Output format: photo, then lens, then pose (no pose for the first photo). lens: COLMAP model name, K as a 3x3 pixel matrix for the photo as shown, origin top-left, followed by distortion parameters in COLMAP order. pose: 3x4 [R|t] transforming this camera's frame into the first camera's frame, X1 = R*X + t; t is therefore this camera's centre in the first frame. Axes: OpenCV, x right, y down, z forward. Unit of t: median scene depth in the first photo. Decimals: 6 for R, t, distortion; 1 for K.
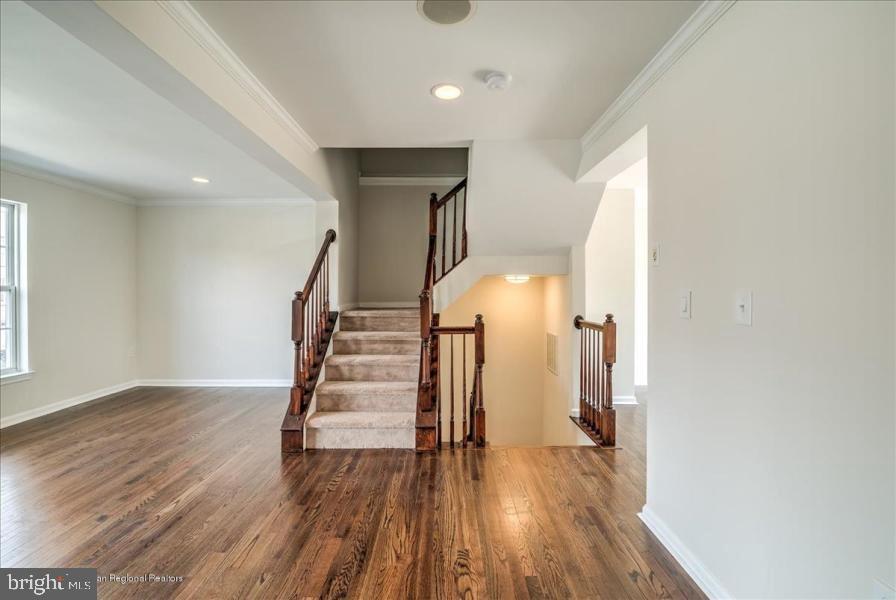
lens RADIAL K [[391.3, 0, 448.5], [0, 391.3, 291.9], [0, 0, 1]] dist [0.001192, -0.011825]
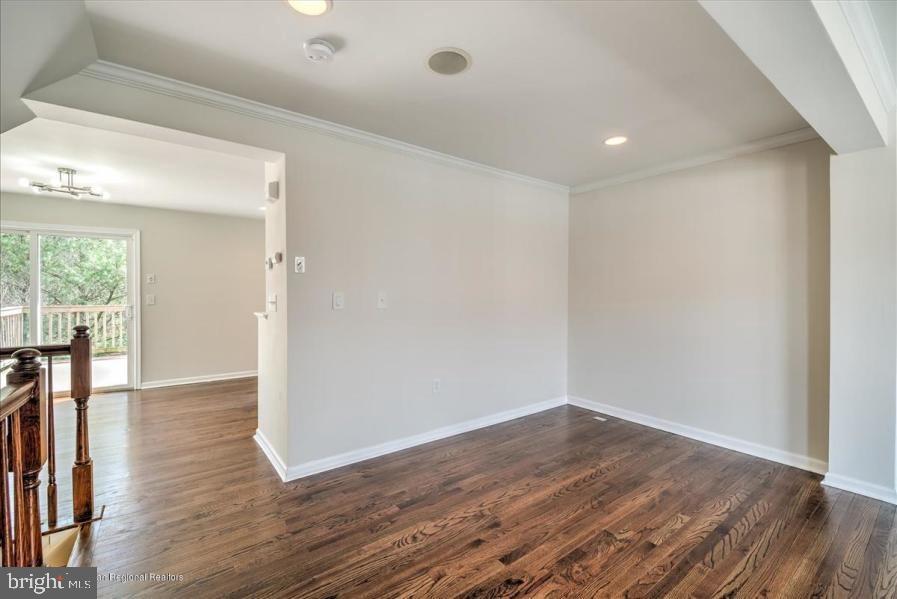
lens RADIAL K [[384.2, 0, 448.5], [0, 384.2, 299.5], [0, 0, 1]] dist [-0.000570, -0.000193]
pose [[-0.591030, -0.010164, 0.806586, -0.510748], [0.001863, 0.999901, 0.013965, 0.001653], [-0.806648, 0.009756, -0.590952, 0.885999]]
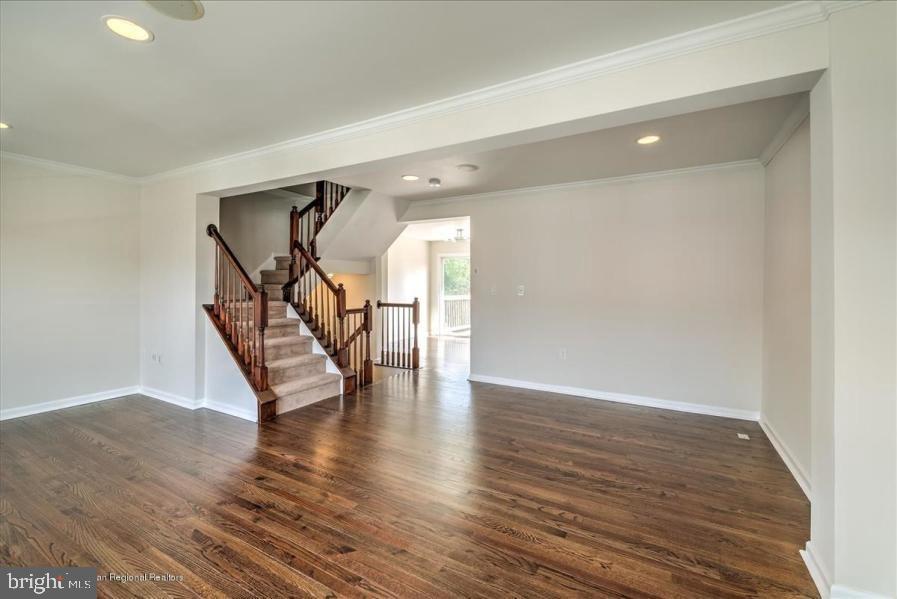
lens RADIAL K [[382.1, 0, 448.1], [0, 382.1, 288.8], [0, 0, 1]] dist [0.011103, -0.000249]
pose [[0.501025, -0.003949, 0.865424, -1.097144], [-0.003459, 0.999972, 0.006565, 0.001330], [-0.865426, -0.006283, 0.500998, -0.047851]]
